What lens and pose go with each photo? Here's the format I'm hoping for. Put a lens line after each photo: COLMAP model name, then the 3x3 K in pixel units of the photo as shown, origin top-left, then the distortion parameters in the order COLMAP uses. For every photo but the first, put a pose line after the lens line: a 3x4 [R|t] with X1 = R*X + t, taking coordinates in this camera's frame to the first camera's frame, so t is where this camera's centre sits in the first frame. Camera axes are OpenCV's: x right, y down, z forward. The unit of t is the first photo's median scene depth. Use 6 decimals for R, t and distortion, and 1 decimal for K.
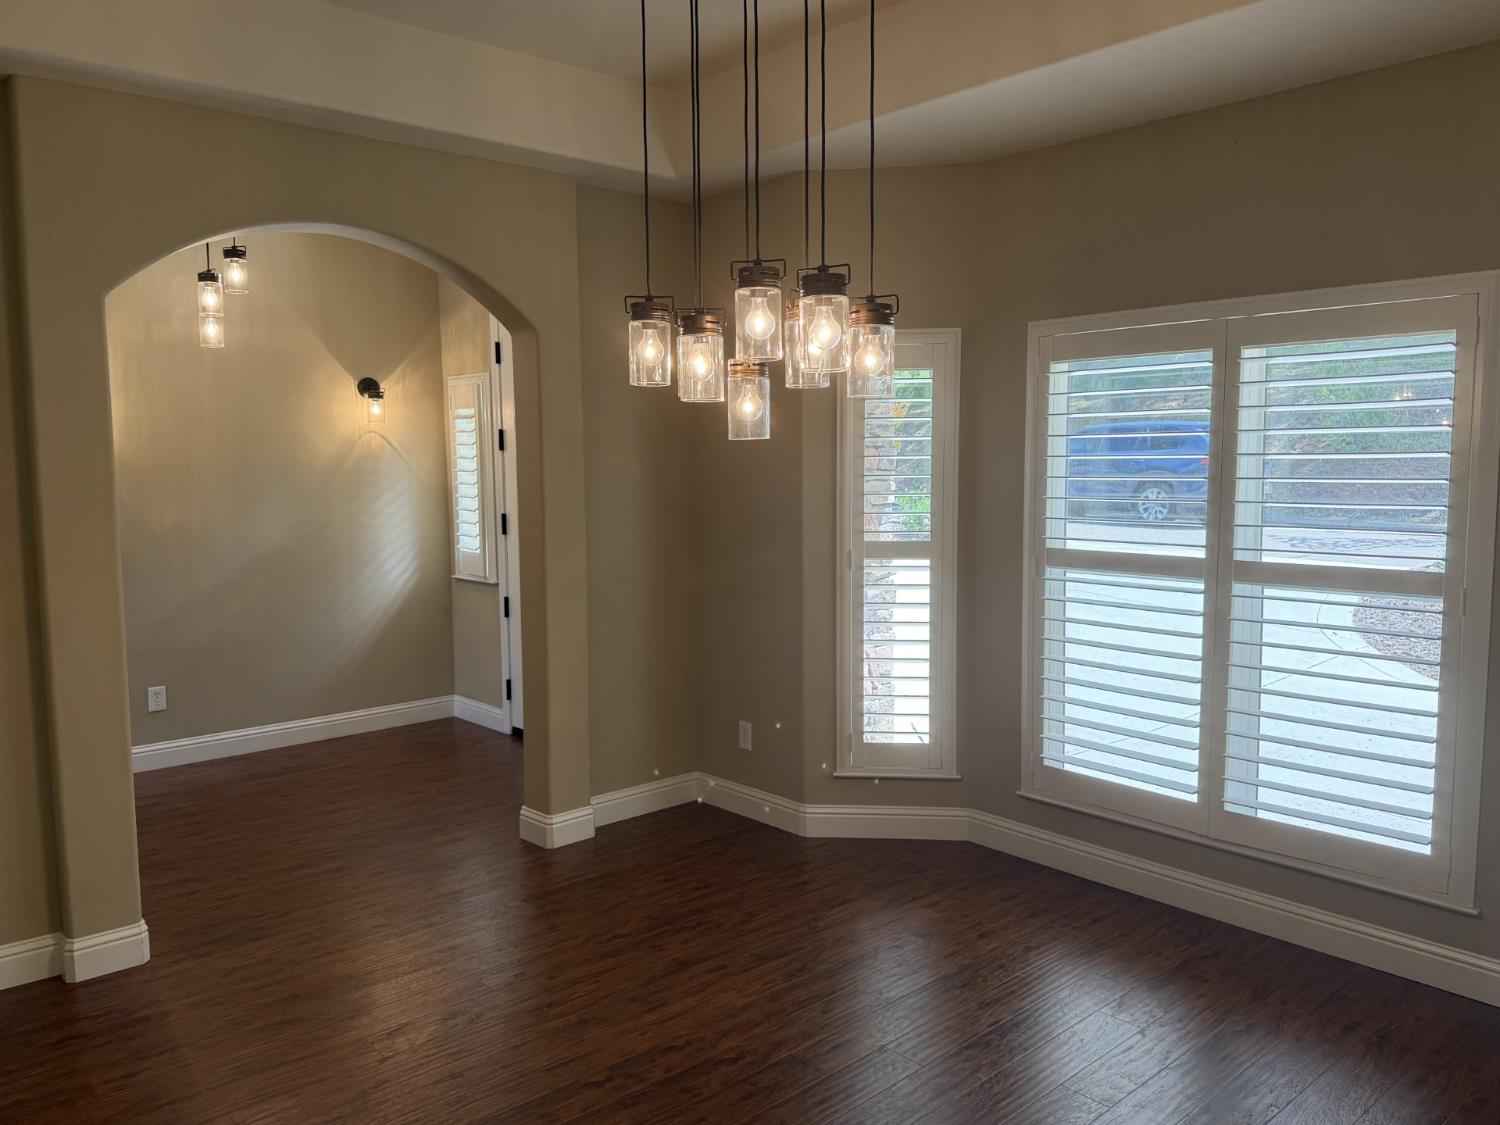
lens RADIAL K [[1101.0, 0, 750.0], [0, 1101.0, 562.5], [0, 0, 1]] dist [0.005200, -0.000001]
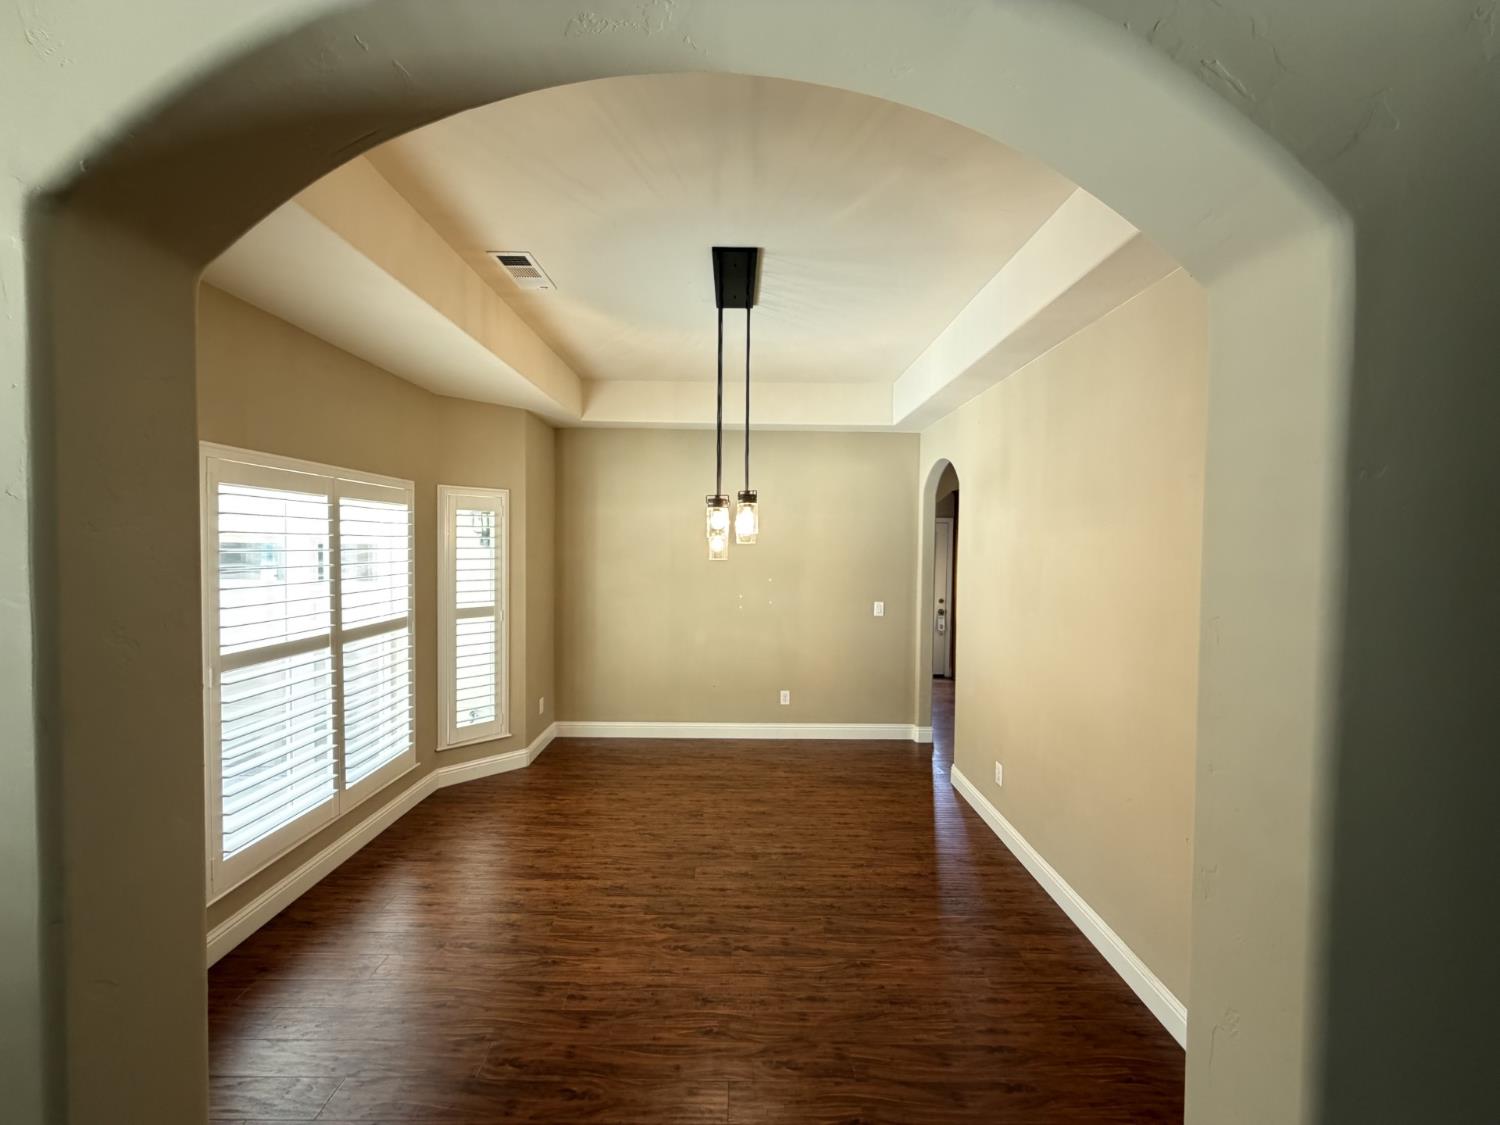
lens RADIAL K [[599.3, 0, 748.9], [0, 599.3, 561.4], [0, 0, 1]] dist [-0.001548, -0.000376]
pose [[-0.749129, -0.012628, 0.662304, -0.650695], [0.062079, 0.994080, 0.089171, -0.162608], [-0.659509, 0.107916, -0.743910, 1.430474]]
